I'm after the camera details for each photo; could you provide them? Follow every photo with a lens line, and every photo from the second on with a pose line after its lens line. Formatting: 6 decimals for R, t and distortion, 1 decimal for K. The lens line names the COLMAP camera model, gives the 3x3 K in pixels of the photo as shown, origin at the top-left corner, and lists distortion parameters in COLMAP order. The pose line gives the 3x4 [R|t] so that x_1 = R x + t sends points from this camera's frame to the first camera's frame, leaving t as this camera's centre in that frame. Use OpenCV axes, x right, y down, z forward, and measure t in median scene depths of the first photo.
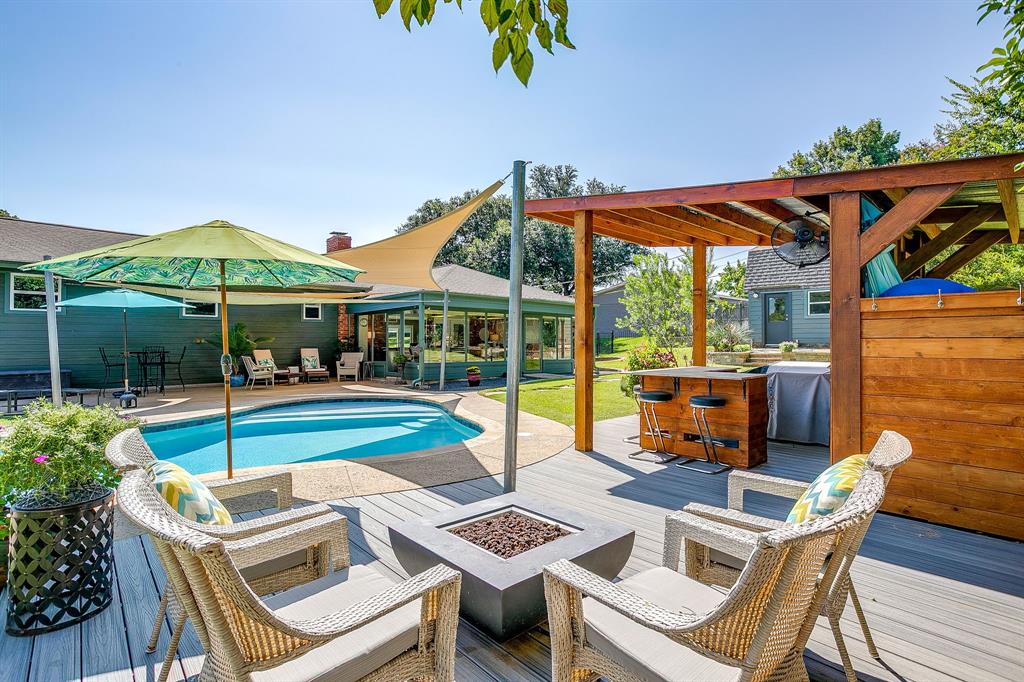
lens RADIAL K [[495.4, 0, 514.4], [0, 495.4, 342.9], [0, 0, 1]] dist [-0.037675, 0.018630]
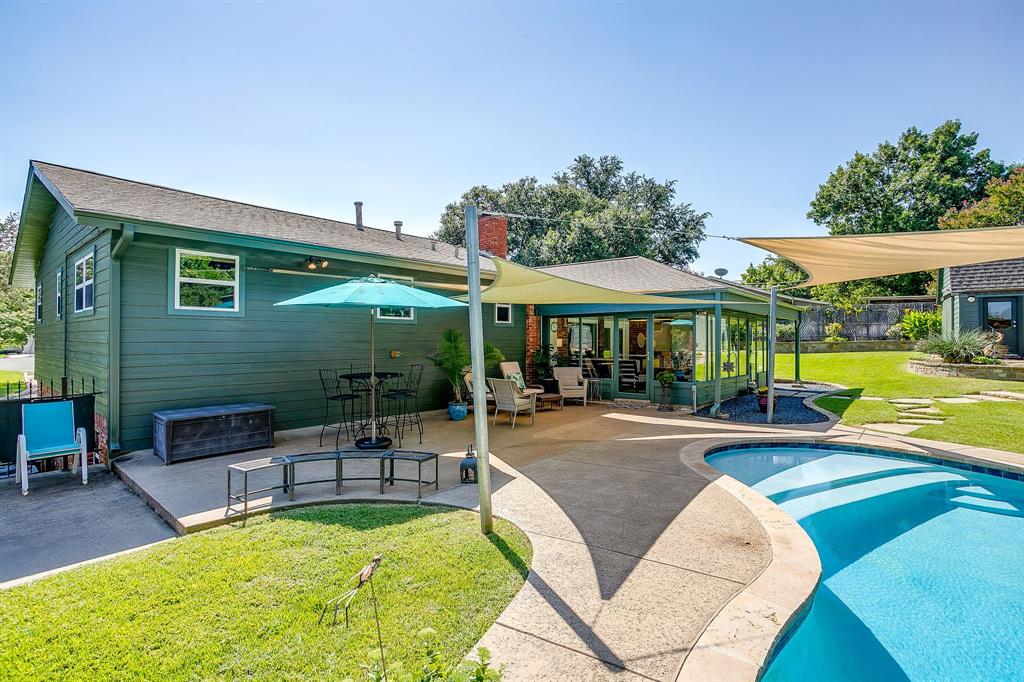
lens RADIAL K [[495.4, 0, 509.3], [0, 495.4, 338.8], [0, 0, 1]] dist [-0.037675, 0.018630]
pose [[0.992788, 0.002636, 0.119856, -0.469871], [-0.002156, 0.999989, -0.004141, -0.019382], [-0.119866, 0.003853, 0.992783, 0.228677]]
